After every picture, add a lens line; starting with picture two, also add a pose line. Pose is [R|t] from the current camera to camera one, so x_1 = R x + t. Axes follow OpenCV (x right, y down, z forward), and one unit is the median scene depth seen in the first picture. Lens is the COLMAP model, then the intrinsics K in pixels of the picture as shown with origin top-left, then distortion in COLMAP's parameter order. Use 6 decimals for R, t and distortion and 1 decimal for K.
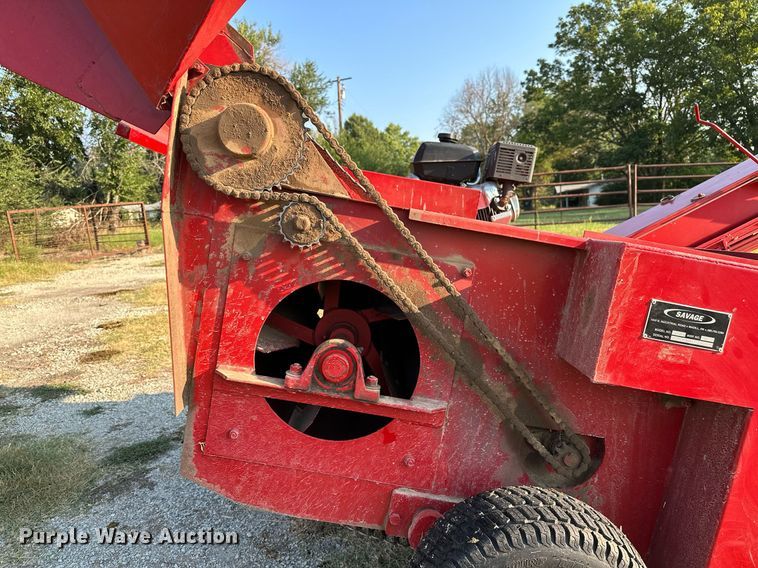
lens RADIAL K [[547.7, 0, 375.3], [0, 547.7, 282.9], [0, 0, 1]] dist [0.015180, -0.029223]
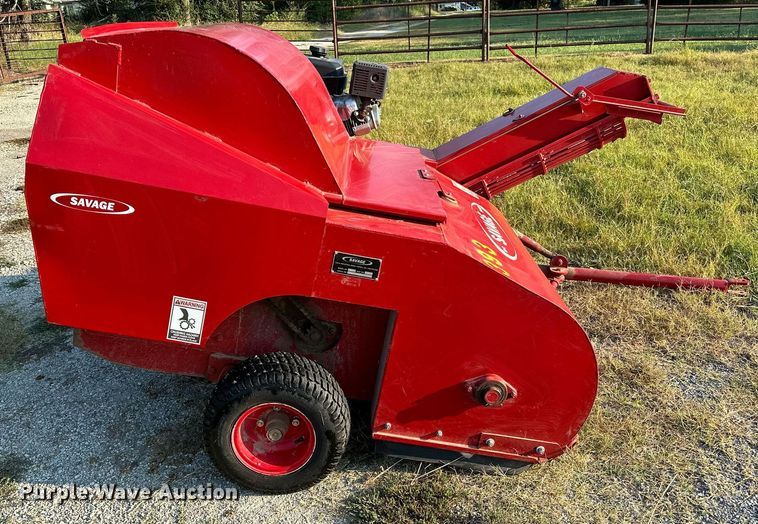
lens RADIAL K [[675.4, 0, 384.4], [0, 675.4, 242.4], [0, 0, 1]] dist [0.132741, -0.224896]
pose [[0.999858, 0.004725, 0.016183, 0.498454], [-0.008020, 0.977658, 0.210048, -0.359377], [-0.014828, -0.210148, 0.977557, -0.874213]]
